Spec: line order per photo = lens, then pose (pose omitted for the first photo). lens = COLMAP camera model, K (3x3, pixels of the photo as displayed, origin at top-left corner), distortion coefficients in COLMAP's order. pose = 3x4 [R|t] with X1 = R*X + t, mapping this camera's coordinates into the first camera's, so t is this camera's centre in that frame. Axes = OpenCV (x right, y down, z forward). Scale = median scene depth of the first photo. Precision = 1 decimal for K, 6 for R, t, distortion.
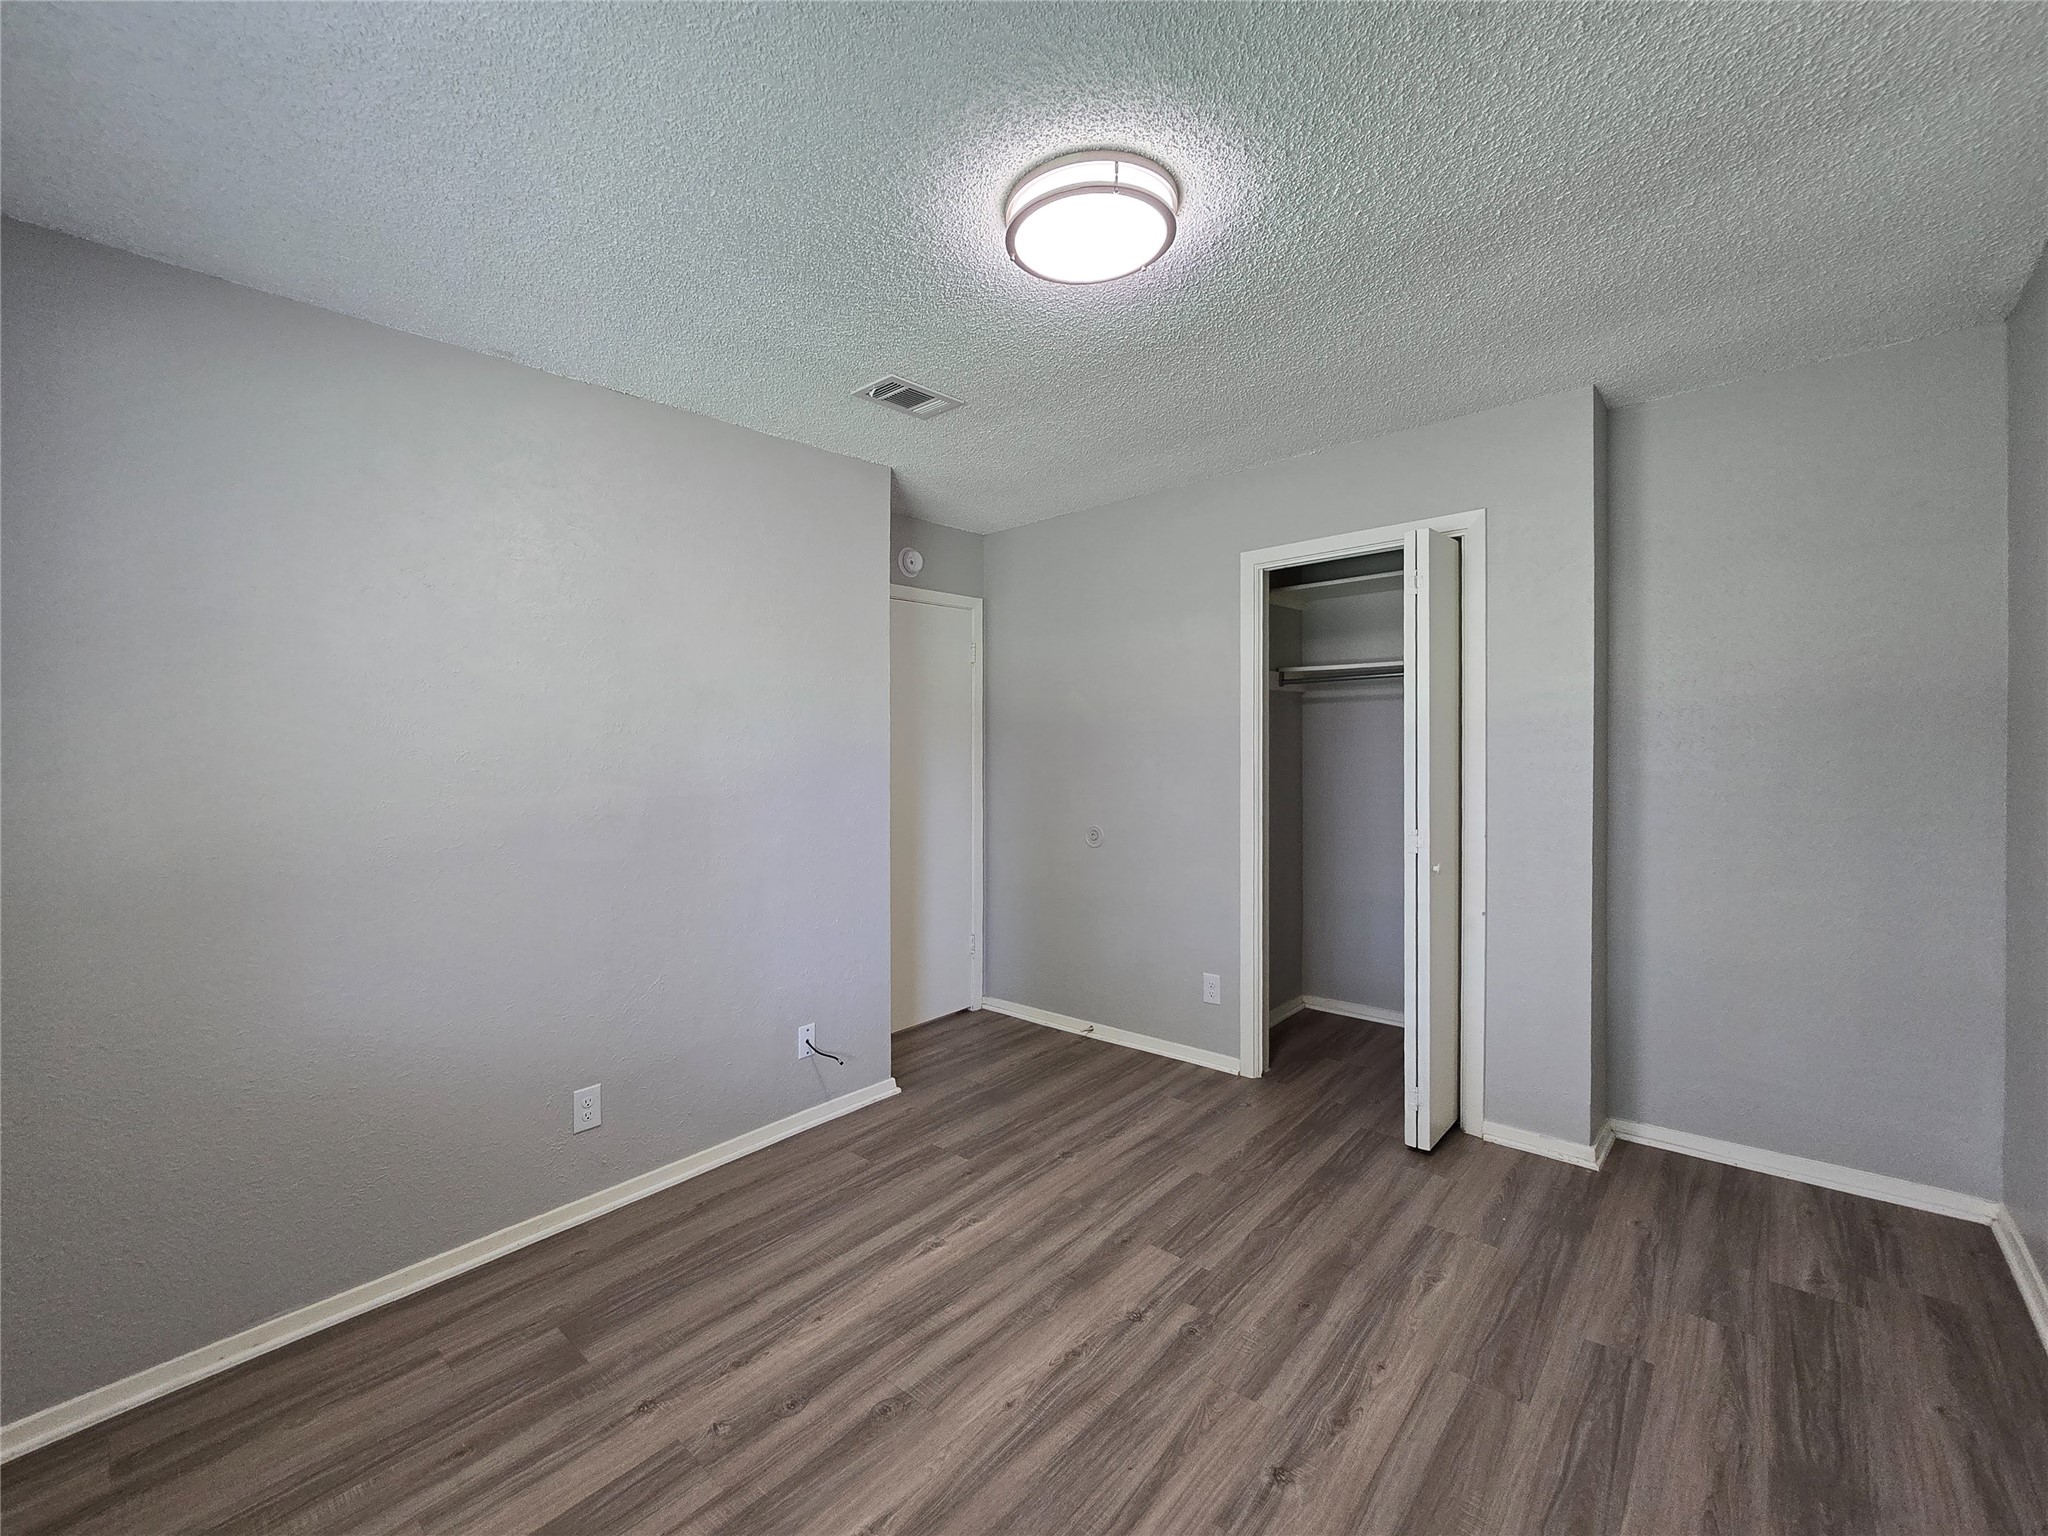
lens RADIAL K [[860.0, 0, 1025.5], [0, 860.0, 764.8], [0, 0, 1]] dist [0.000275, 0.000074]
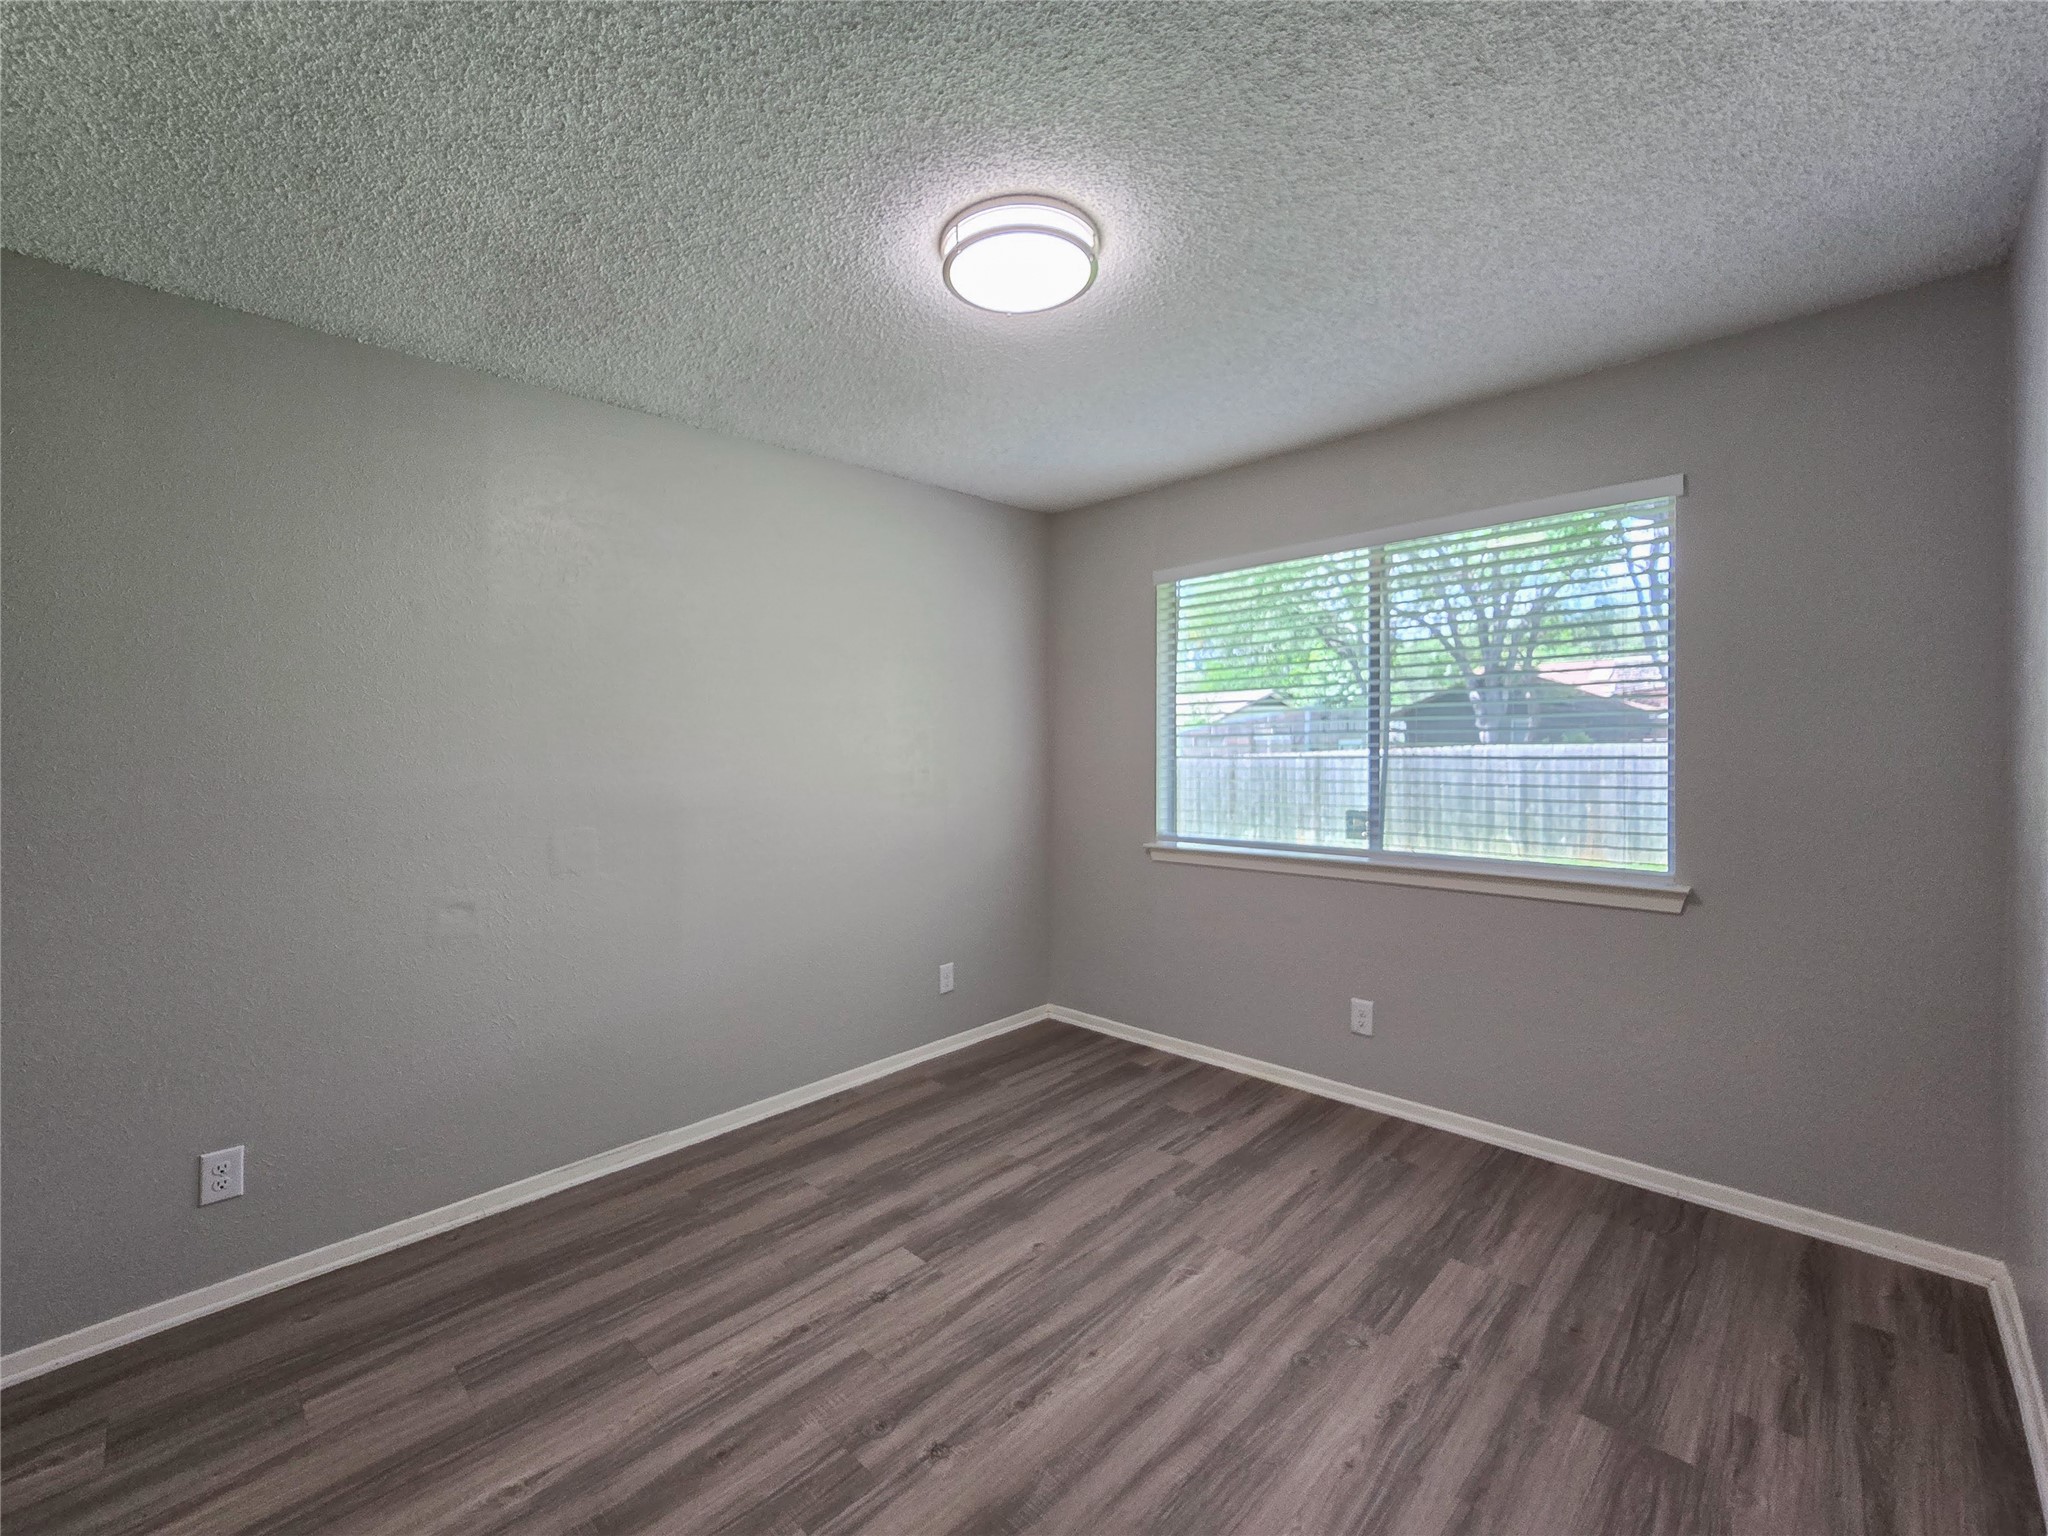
lens RADIAL K [[860.0, 0, 1023.9], [0, 860.0, 768.3], [0, 0, 1]] dist [0.000275, 0.000074]
pose [[-0.997707, 0.039342, 0.055070, -0.020442], [0.042446, 0.997507, 0.056382, -0.031879], [-0.052715, 0.058590, -0.996889, 1.920014]]
